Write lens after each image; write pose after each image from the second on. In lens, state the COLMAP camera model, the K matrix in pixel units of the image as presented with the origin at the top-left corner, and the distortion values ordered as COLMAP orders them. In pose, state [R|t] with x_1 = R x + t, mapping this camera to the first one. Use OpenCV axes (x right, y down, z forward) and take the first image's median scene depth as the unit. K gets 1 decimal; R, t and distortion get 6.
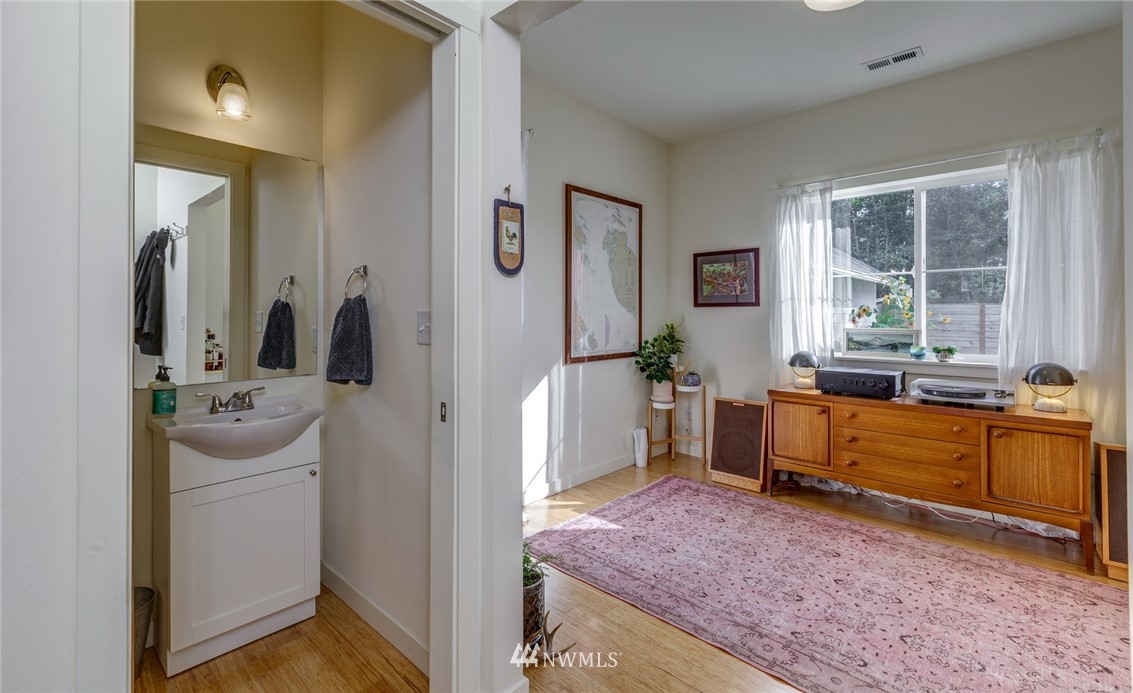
lens RADIAL K [[505.1, 0, 570.7], [0, 505.1, 311.4], [0, 0, 1]] dist [-0.001786, -0.000266]
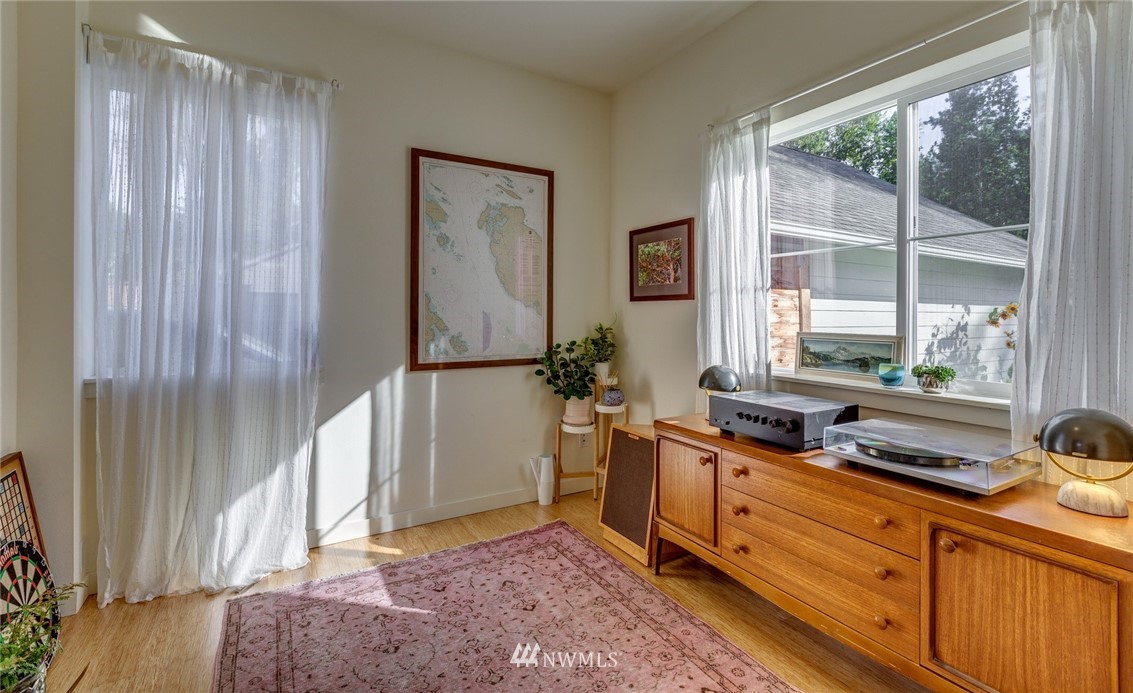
lens RADIAL K [[505.1, 0, 573.5], [0, 505.1, 311.5], [0, 0, 1]] dist [-0.001786, -0.000266]
pose [[0.958785, 0.003028, -0.284116, 0.479935], [-0.002361, 0.999994, 0.002690, 0.005890], [0.284122, -0.001909, 0.958786, 0.309157]]
